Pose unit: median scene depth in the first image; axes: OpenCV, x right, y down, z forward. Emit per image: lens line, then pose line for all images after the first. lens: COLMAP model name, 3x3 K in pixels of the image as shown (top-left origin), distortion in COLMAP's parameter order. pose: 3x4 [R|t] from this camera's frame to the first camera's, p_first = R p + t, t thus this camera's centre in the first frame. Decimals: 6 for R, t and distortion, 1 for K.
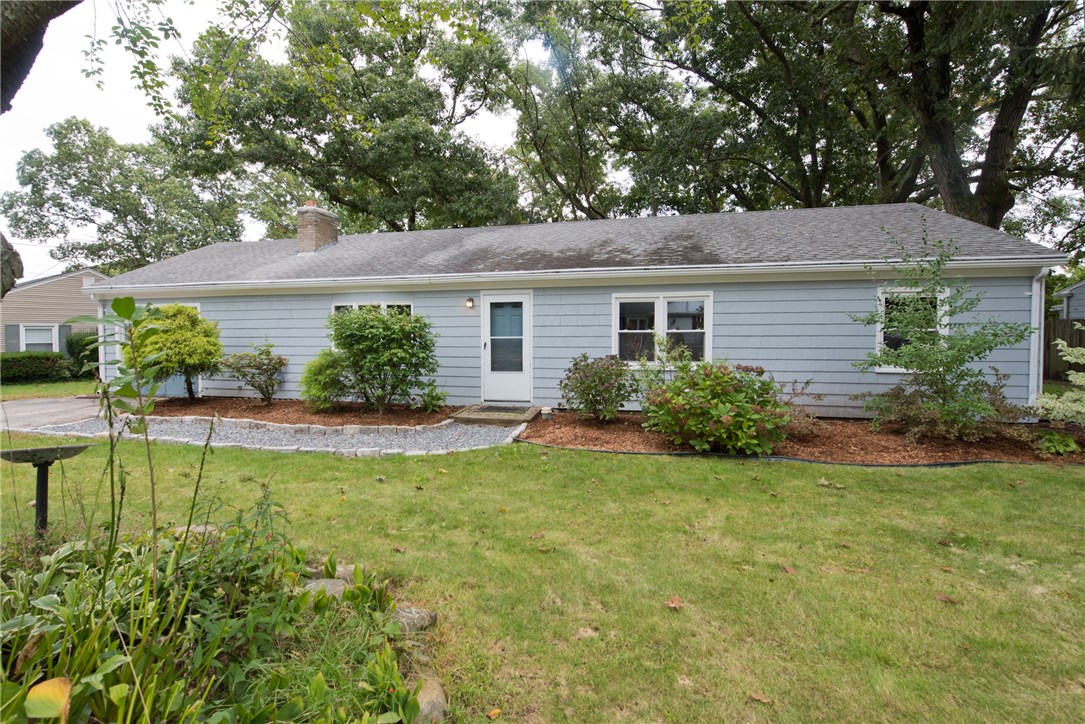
lens RADIAL K [[475.1, 0, 541.0], [0, 475.1, 357.3], [0, 0, 1]] dist [-0.028132, -0.000131]
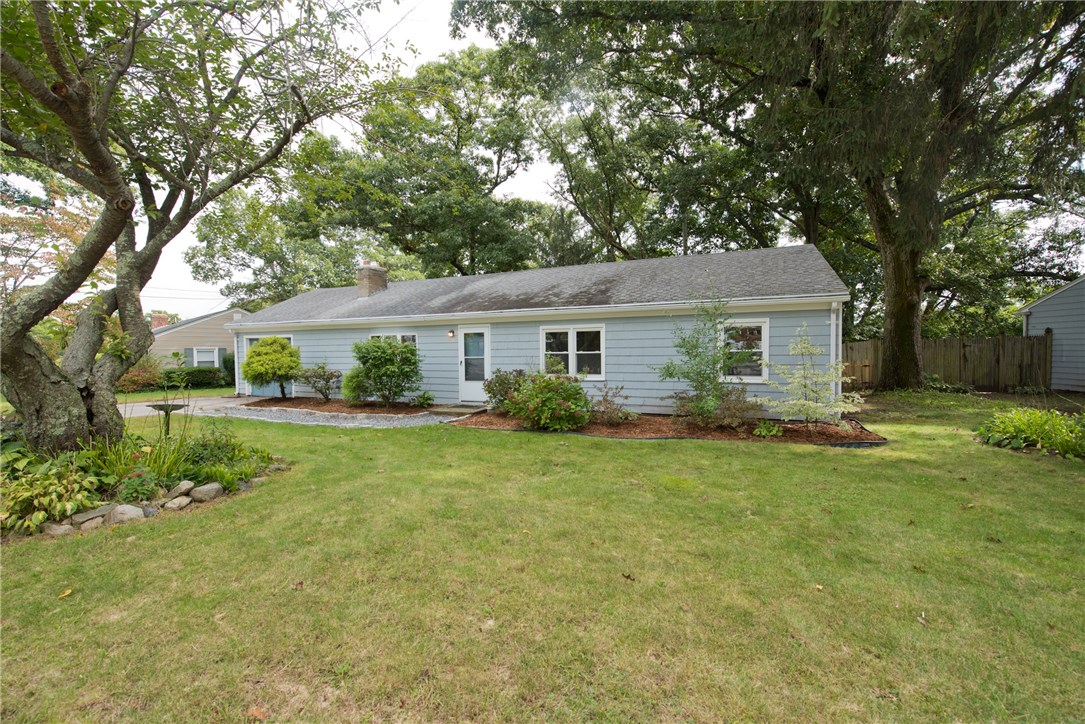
lens RADIAL K [[434.6, 0, 543.3], [0, 434.6, 373.4], [0, 0, 1]] dist [-0.015940, -0.002045]
pose [[0.983645, 0.003995, -0.180072, 0.351283], [-0.003764, 0.999992, 0.001625, 0.003589], [0.180077, -0.000920, 0.983652, -0.243571]]
